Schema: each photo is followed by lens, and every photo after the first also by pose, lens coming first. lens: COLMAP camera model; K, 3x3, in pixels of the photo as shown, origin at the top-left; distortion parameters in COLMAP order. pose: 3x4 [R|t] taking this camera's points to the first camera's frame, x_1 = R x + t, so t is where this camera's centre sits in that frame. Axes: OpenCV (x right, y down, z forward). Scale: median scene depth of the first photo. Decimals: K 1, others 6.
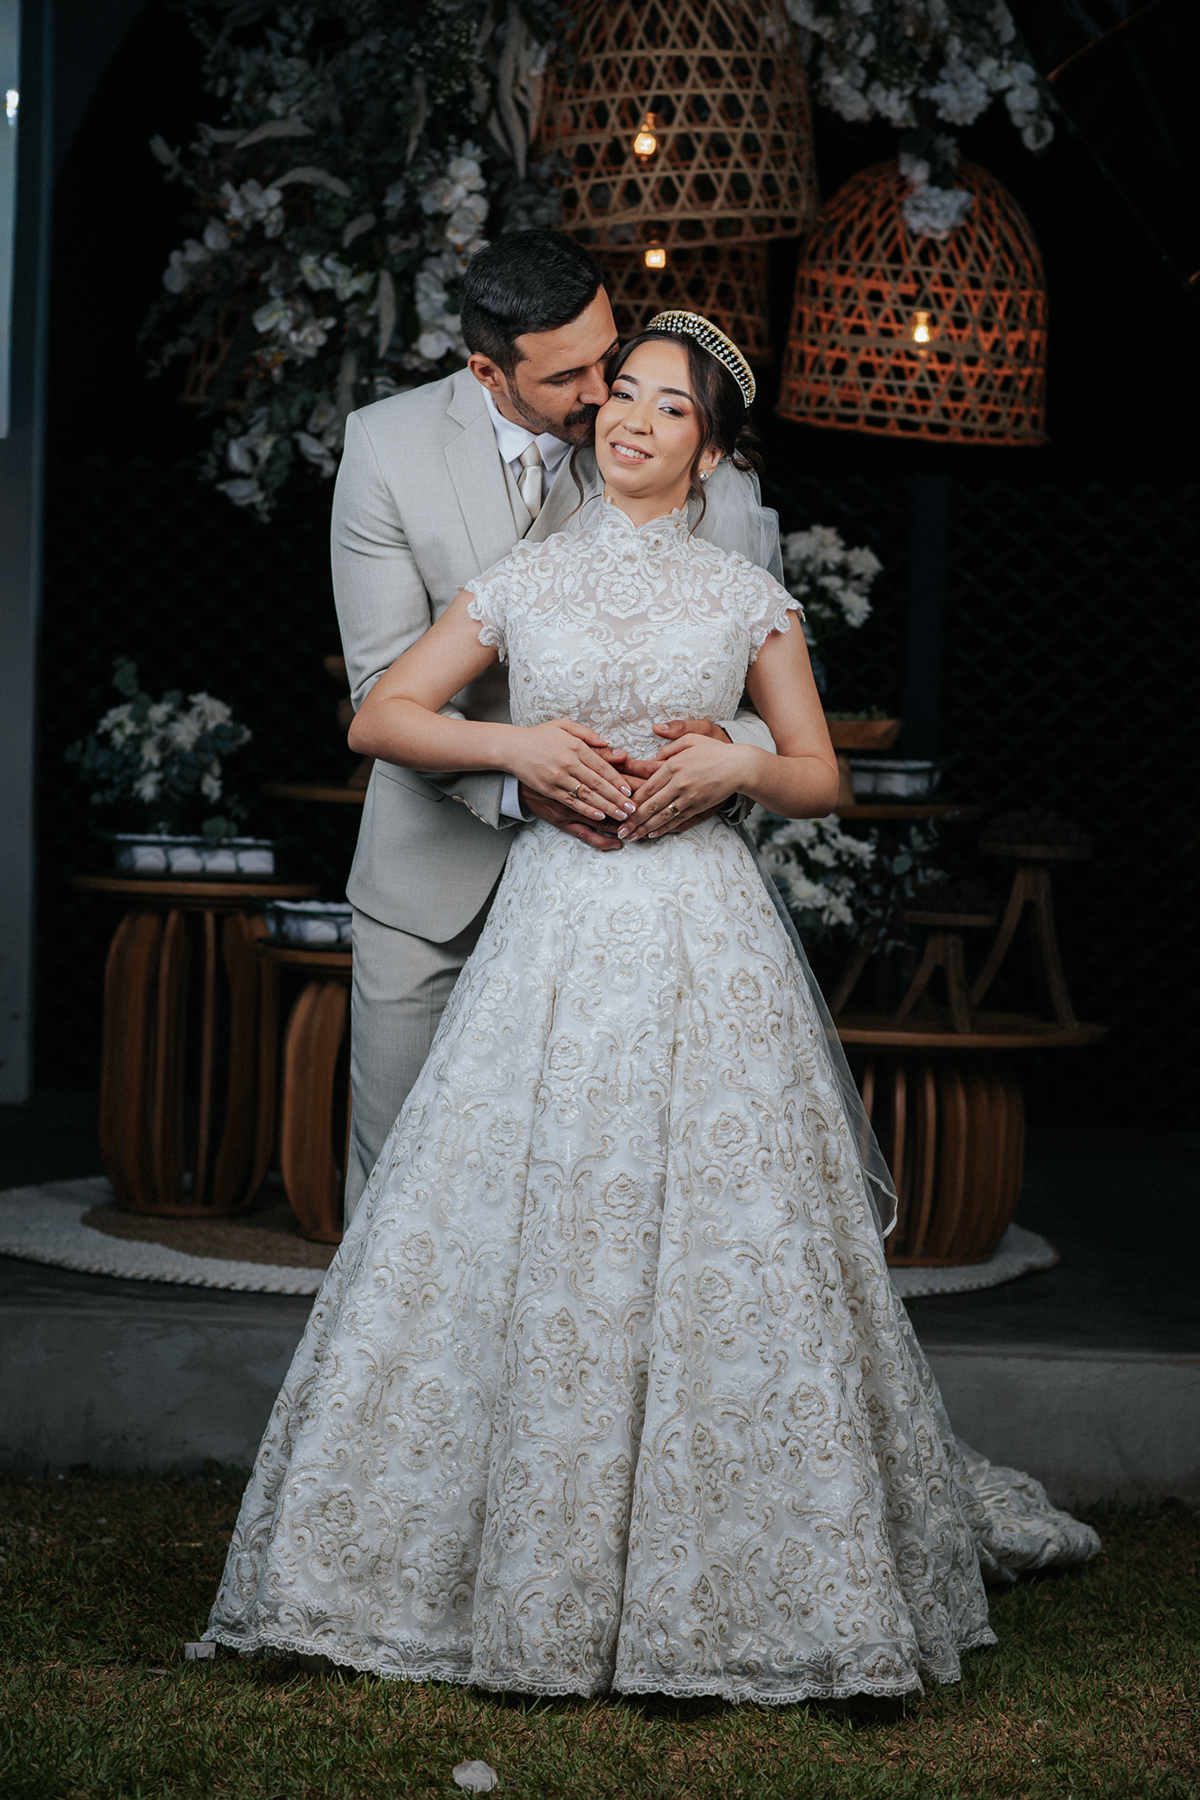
lens RADIAL K [[4297.2, 0, 617.8], [0, 4297.2, 885.2], [0, 0, 1]] dist [0.043658, 0.000000]
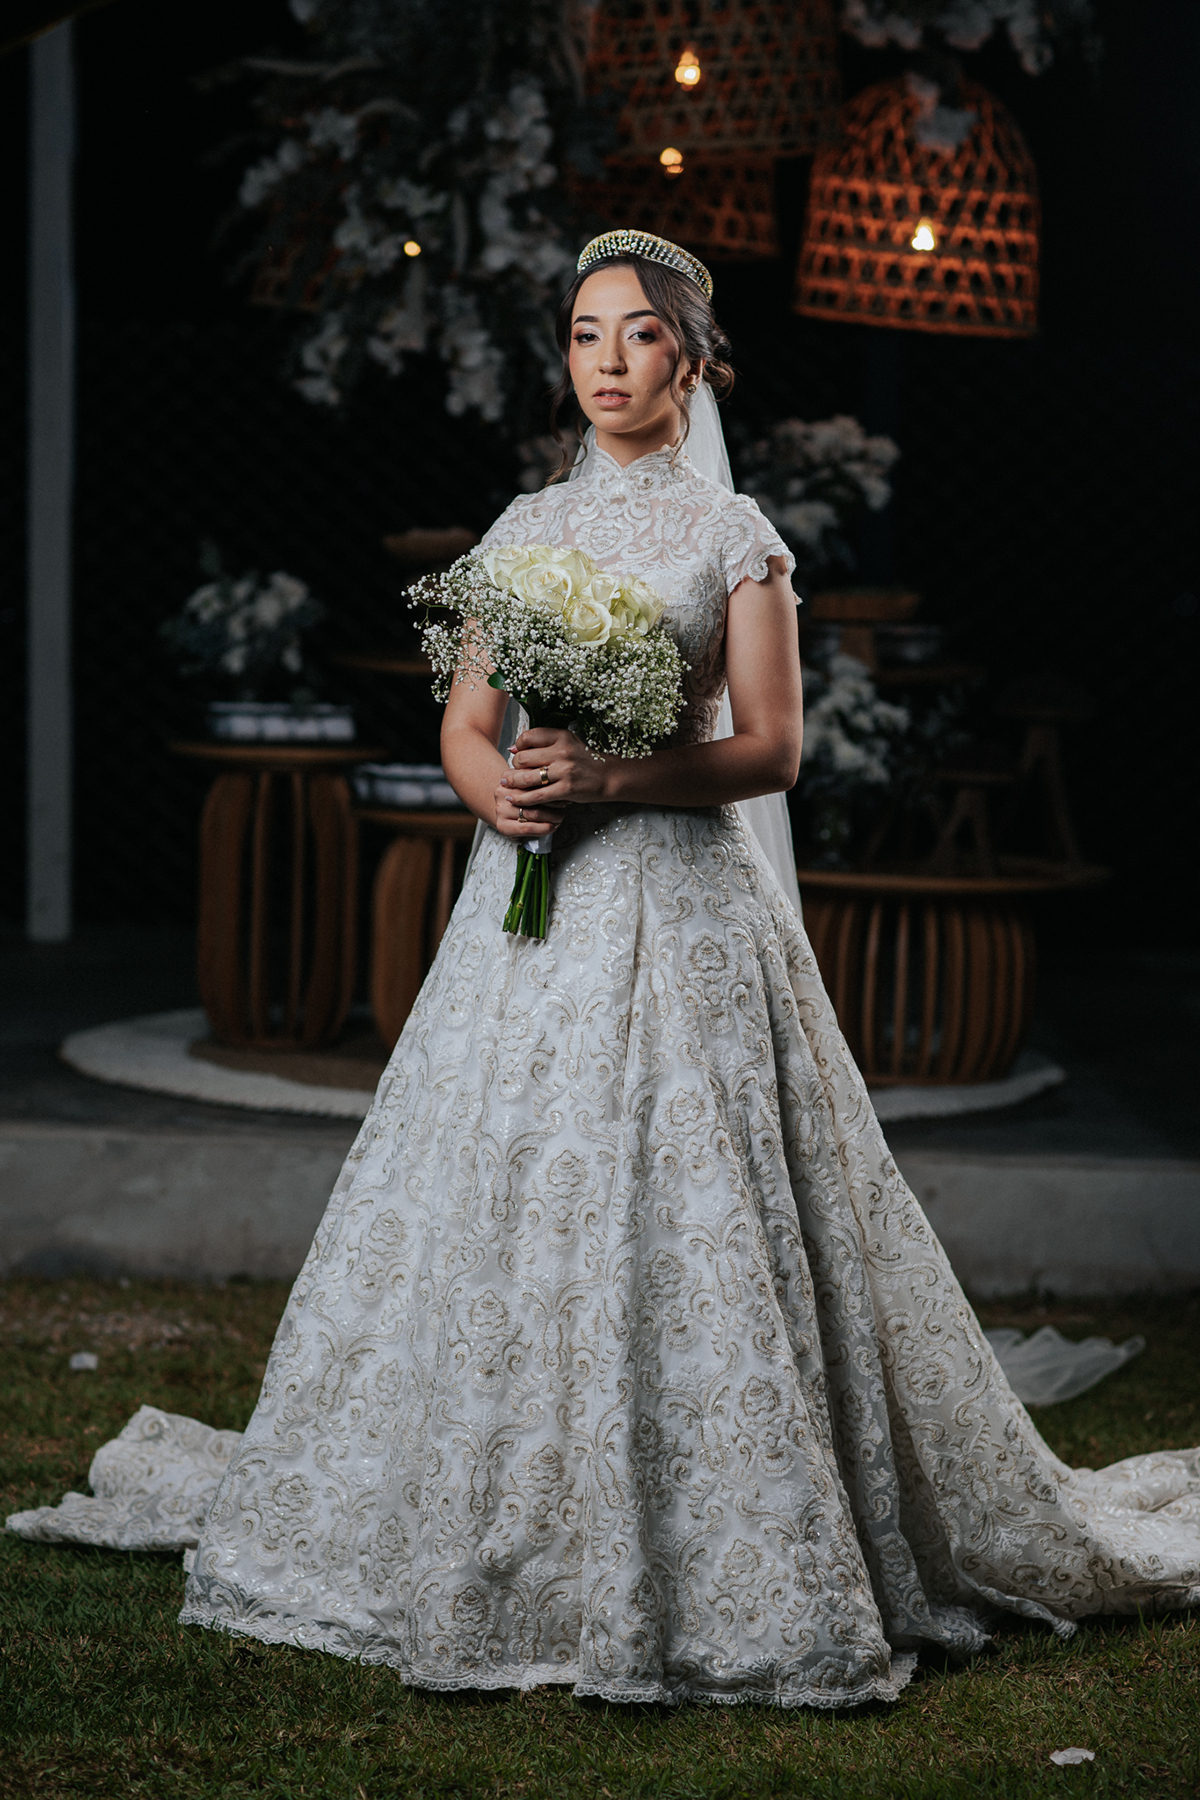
lens RADIAL K [[4297.2, 0, 584.9], [0, 4297.2, 882.0], [0, 0, 1]] dist [0.043658, 0.000000]
pose [[0.999061, -0.013209, 0.041274, -0.068128], [0.011172, 0.998726, 0.049201, -0.019887], [-0.041871, -0.048693, 0.997936, -0.109020]]
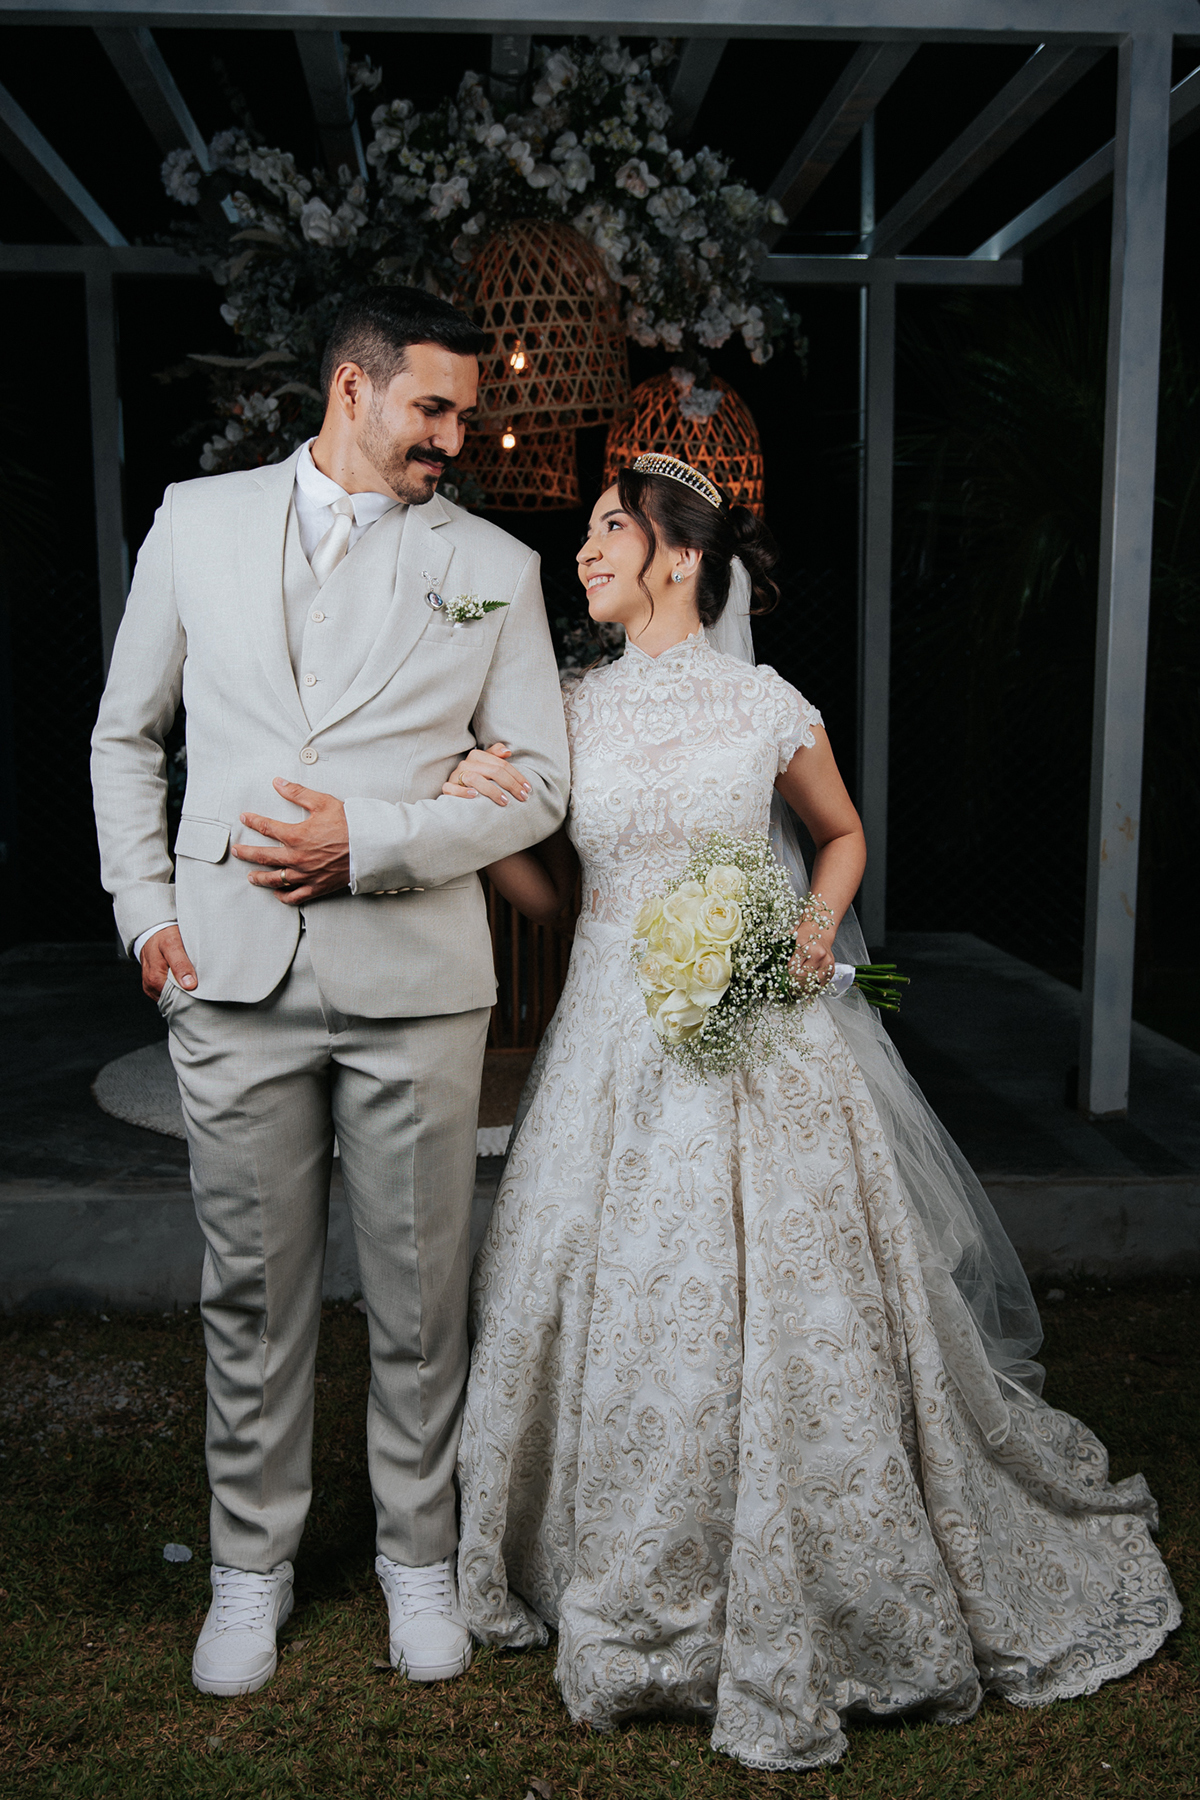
lens RADIAL K [[1753.8, 0, 603.9], [0, 1753.8, 891.1], [0, 0, 1]] dist [-0.004127, 0.000000]
pose [[0.992904, -0.053168, 0.106370, -0.039382], [0.042989, 0.994472, 0.095799, -0.044228], [-0.110876, -0.090546, 0.989701, 0.365022]]
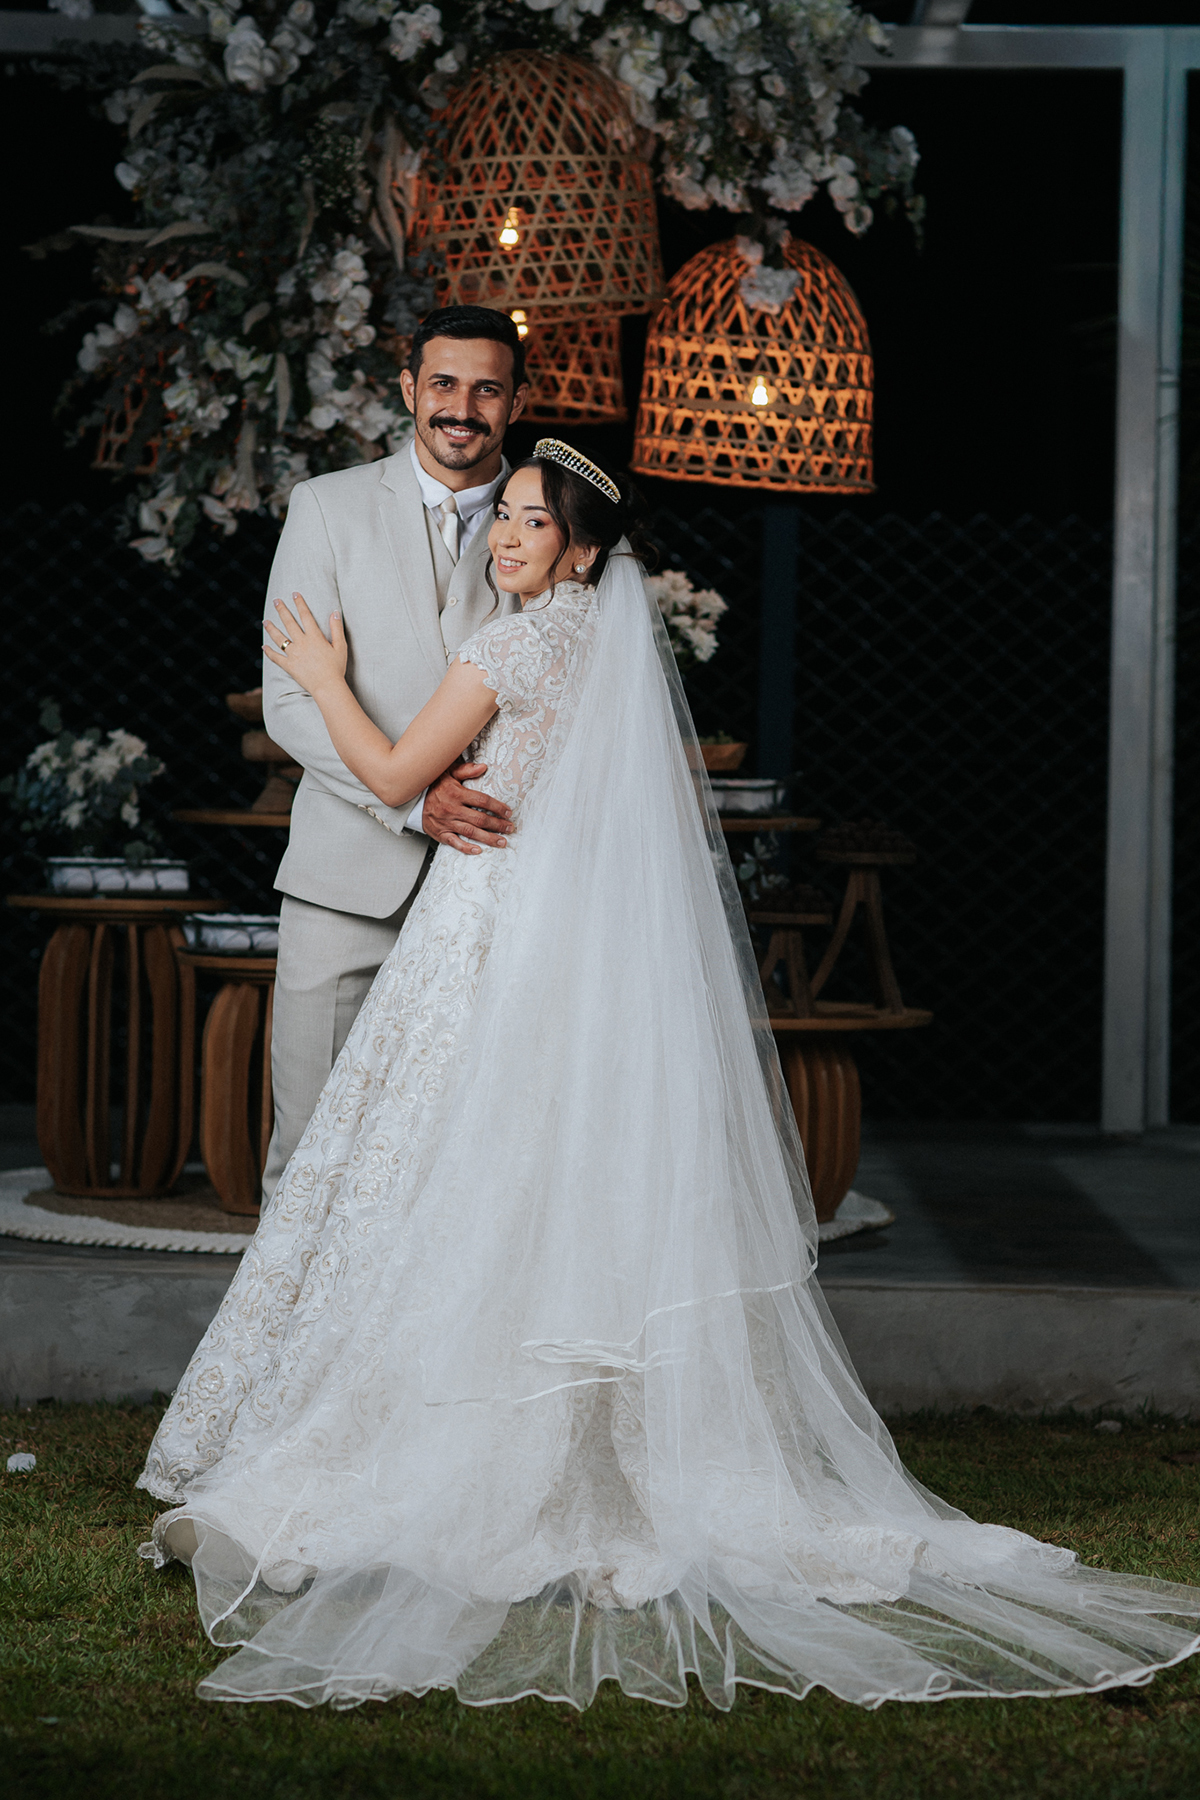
lens RADIAL K [[4782.1, 0, 556.1], [0, 4782.1, 929.6], [0, 0, 1]] dist [0.039611, 0.000000]
pose [[0.999699, -0.018450, 0.016188, -0.004899], [0.018431, 0.999829, 0.001348, 0.007717], [-0.016210, -0.001049, 0.999868, -0.251892]]
